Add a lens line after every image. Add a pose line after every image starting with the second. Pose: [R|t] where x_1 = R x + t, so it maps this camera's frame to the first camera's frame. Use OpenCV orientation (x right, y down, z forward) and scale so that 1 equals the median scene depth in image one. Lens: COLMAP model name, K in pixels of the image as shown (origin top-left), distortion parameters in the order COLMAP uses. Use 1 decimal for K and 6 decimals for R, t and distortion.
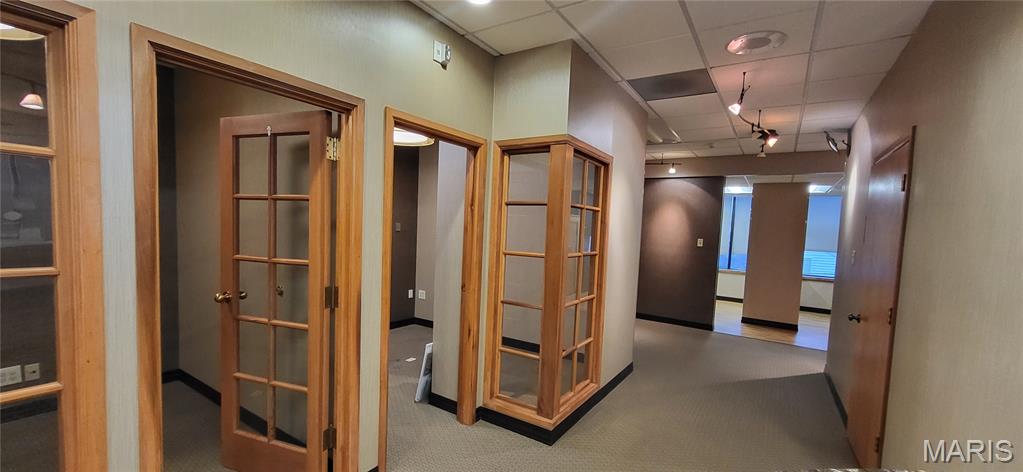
lens RADIAL K [[397.9, 0, 515.1], [0, 397.9, 260.7], [0, 0, 1]] dist [-0.010354, 0.000071]
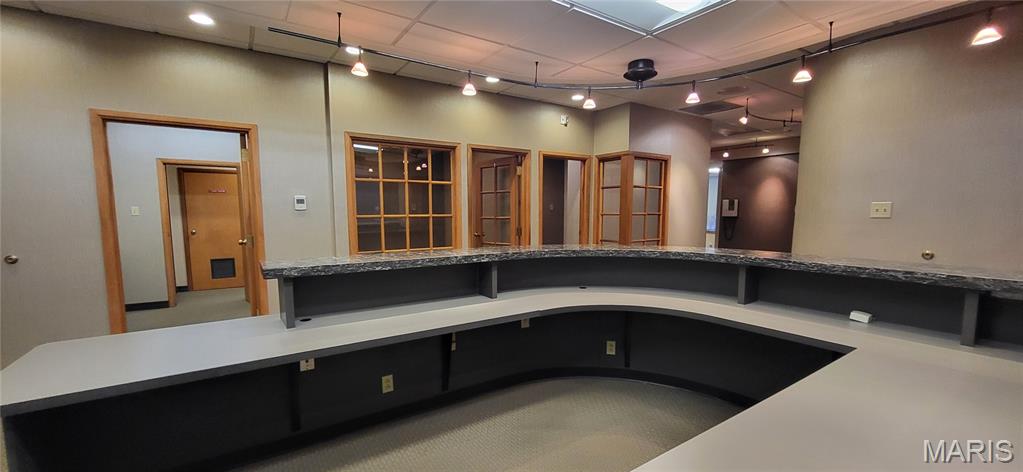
lens RADIAL K [[397.9, 0, 514.9], [0, 397.9, 256.3], [0, 0, 1]] dist [-0.010354, 0.000071]
pose [[0.915682, 0.003111, -0.401892, 0.373270], [0.006780, 0.999708, 0.023185, 0.140055], [0.401846, -0.023955, 0.915394, -0.938996]]
